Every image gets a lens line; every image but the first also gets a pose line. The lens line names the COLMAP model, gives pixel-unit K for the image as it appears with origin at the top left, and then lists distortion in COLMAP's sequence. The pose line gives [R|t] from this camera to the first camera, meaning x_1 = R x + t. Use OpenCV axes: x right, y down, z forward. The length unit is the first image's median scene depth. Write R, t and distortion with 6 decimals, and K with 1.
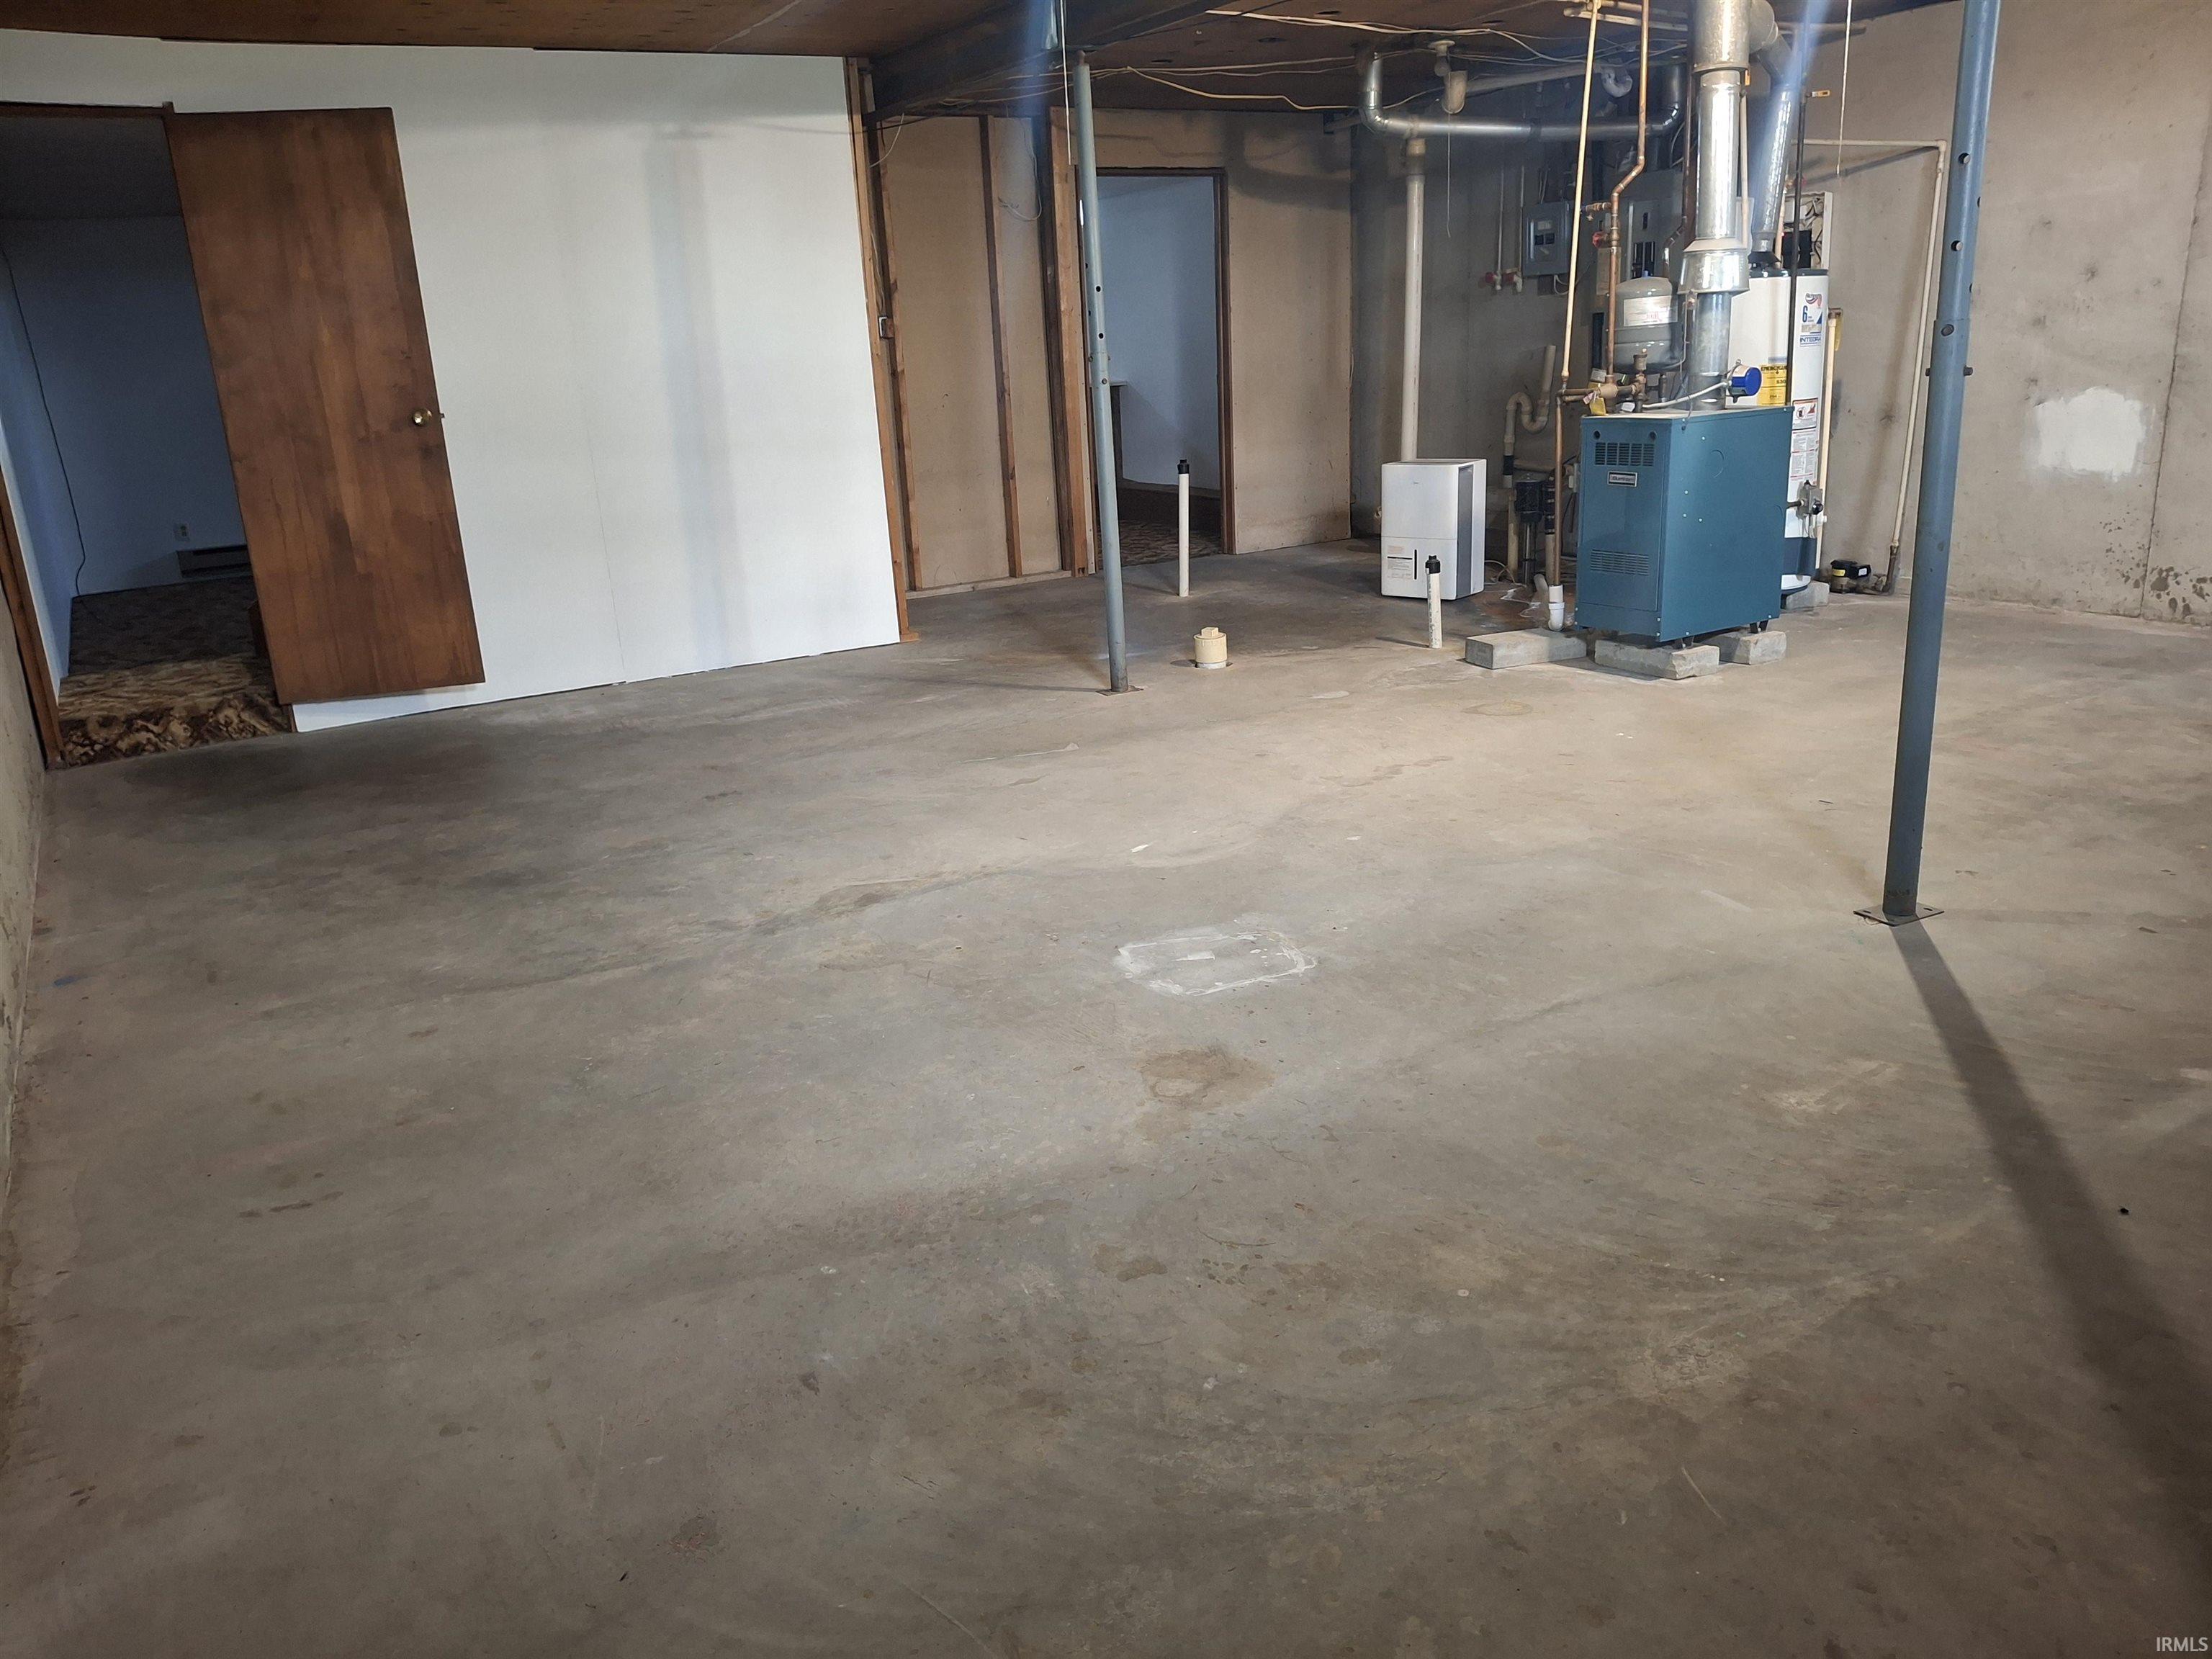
lens RADIAL K [[1639.5, 0, 1083.3], [0, 1639.5, 833.1], [0, 0, 1]] dist [0.038947, -0.078996]
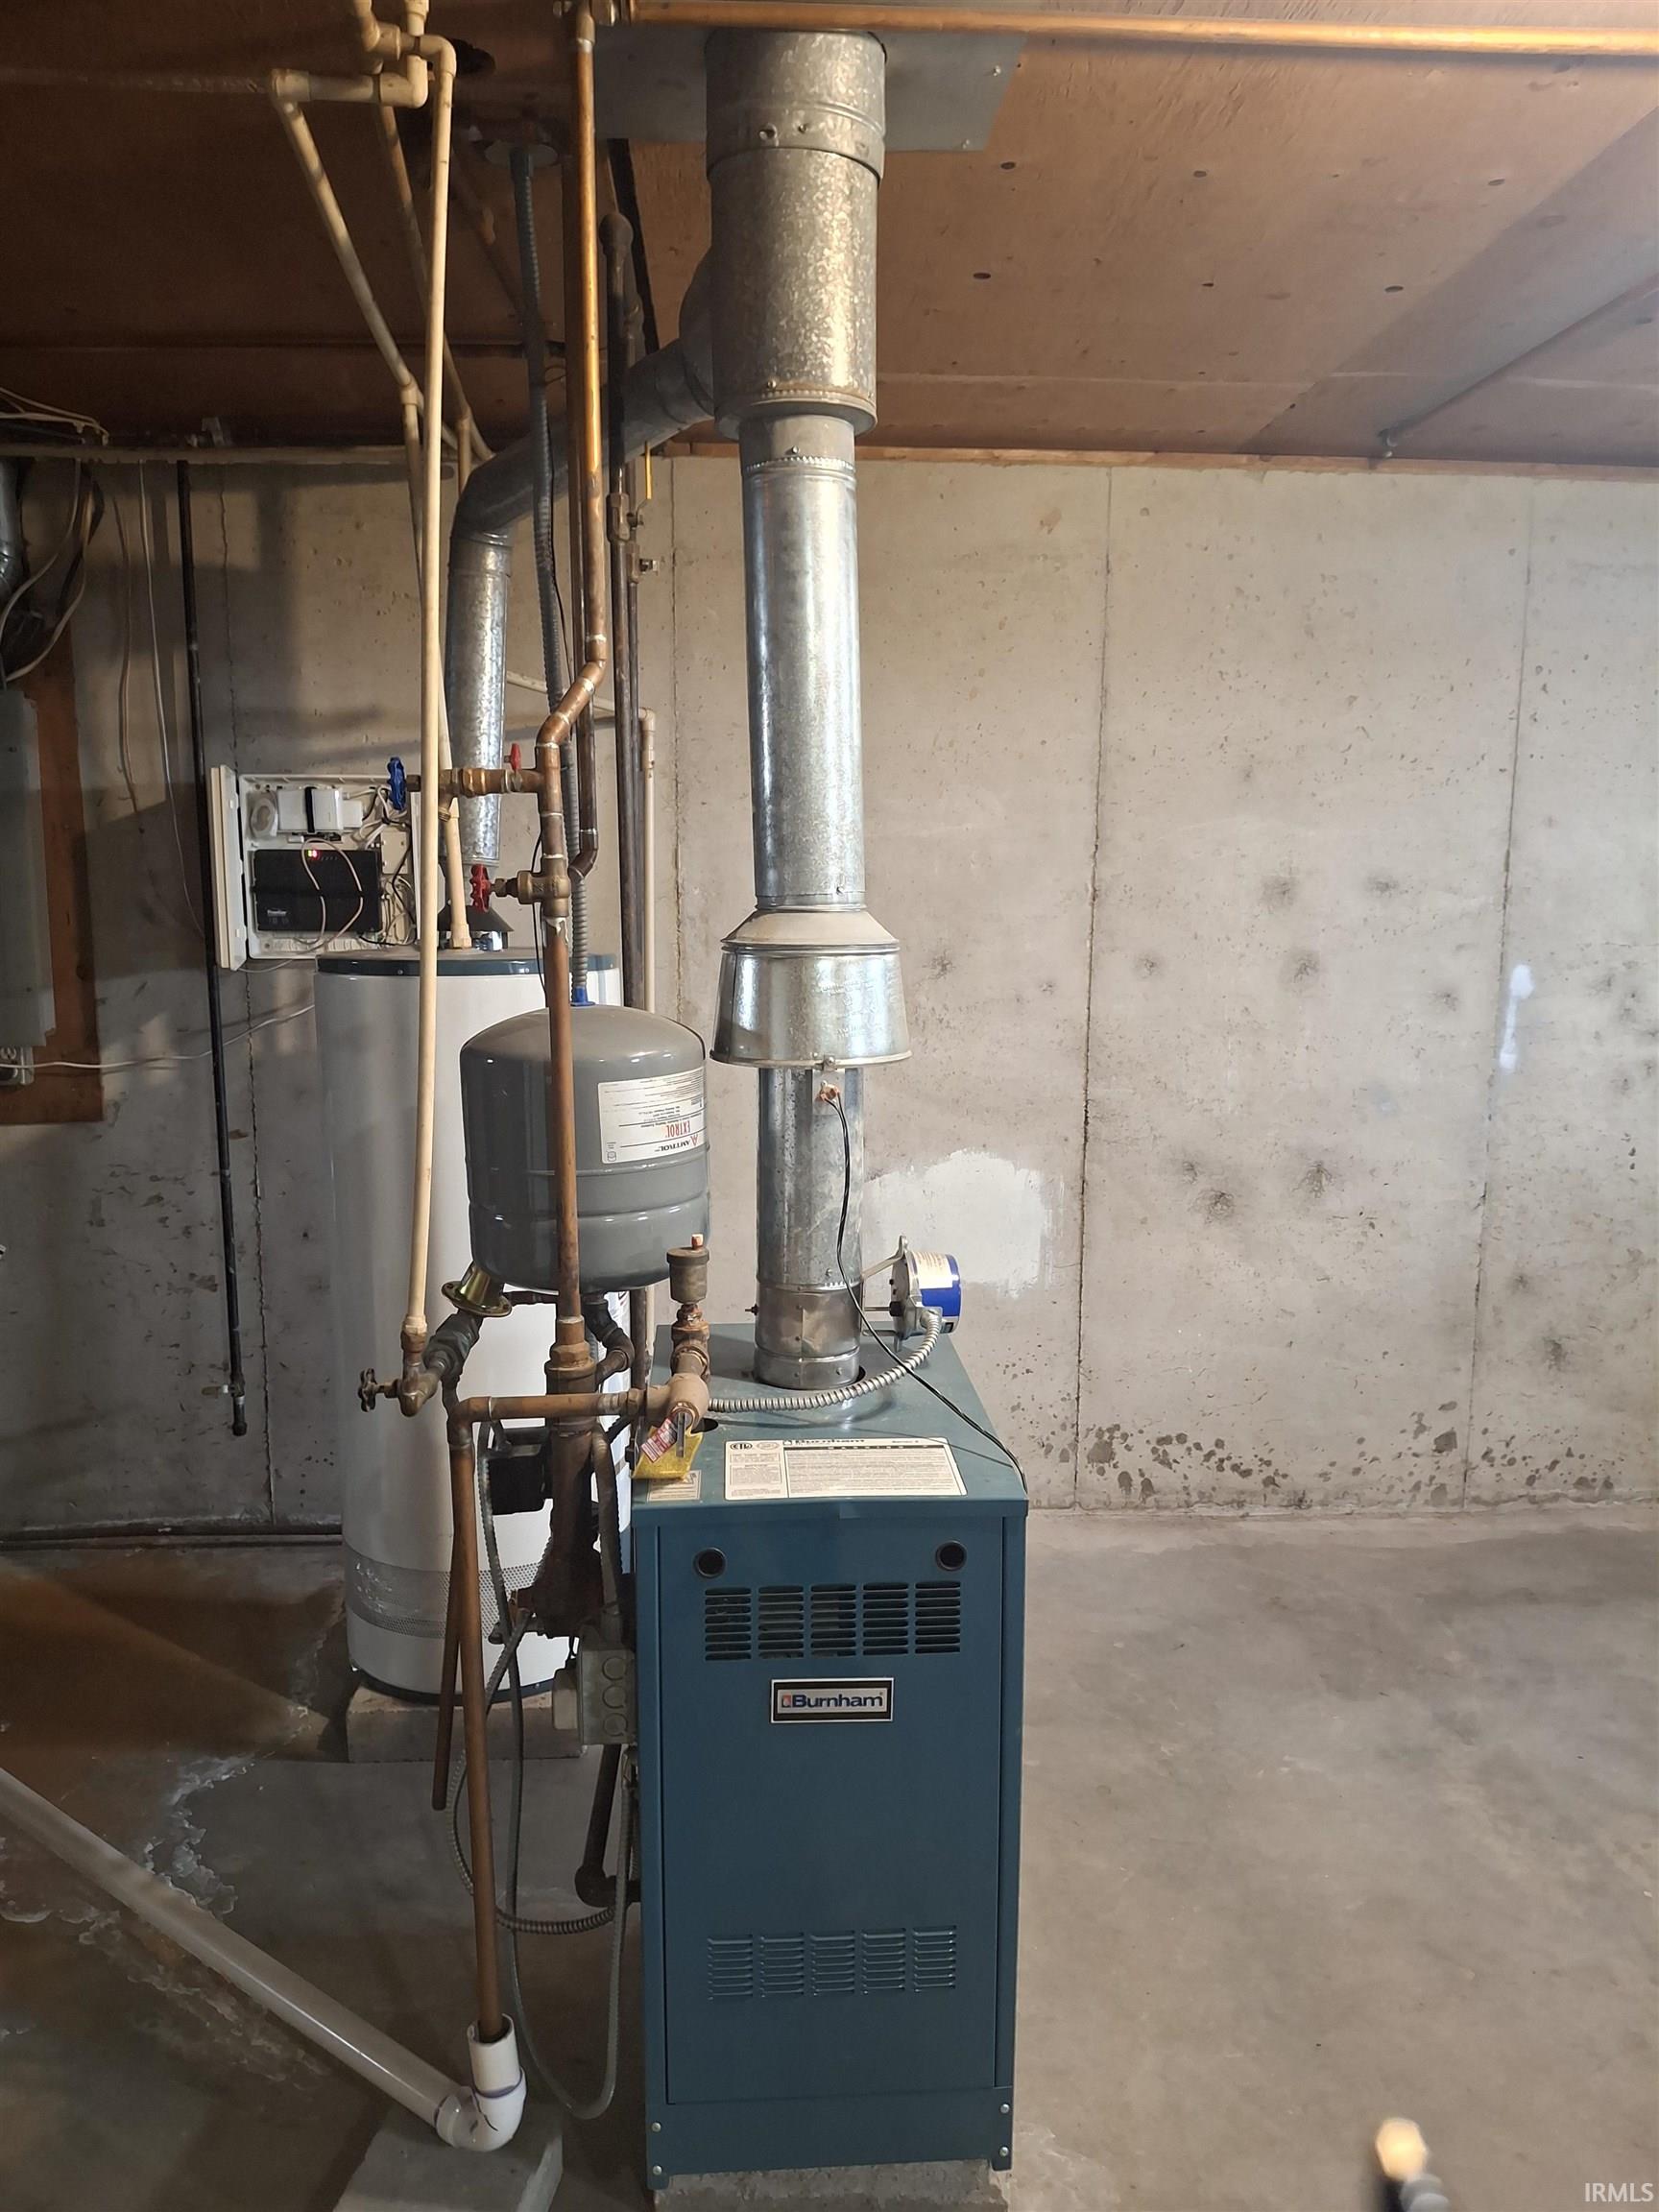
lens RADIAL K [[1639.5, 0, 835.3], [0, 1639.5, 1099.4], [0, 0, 1]] dist [0.038947, -0.078996]
pose [[0.462628, -0.074746, 0.883396, 0.071557], [0.225796, 0.973514, -0.035876, -0.288994], [-0.857317, 0.216065, 0.467252, 0.785294]]
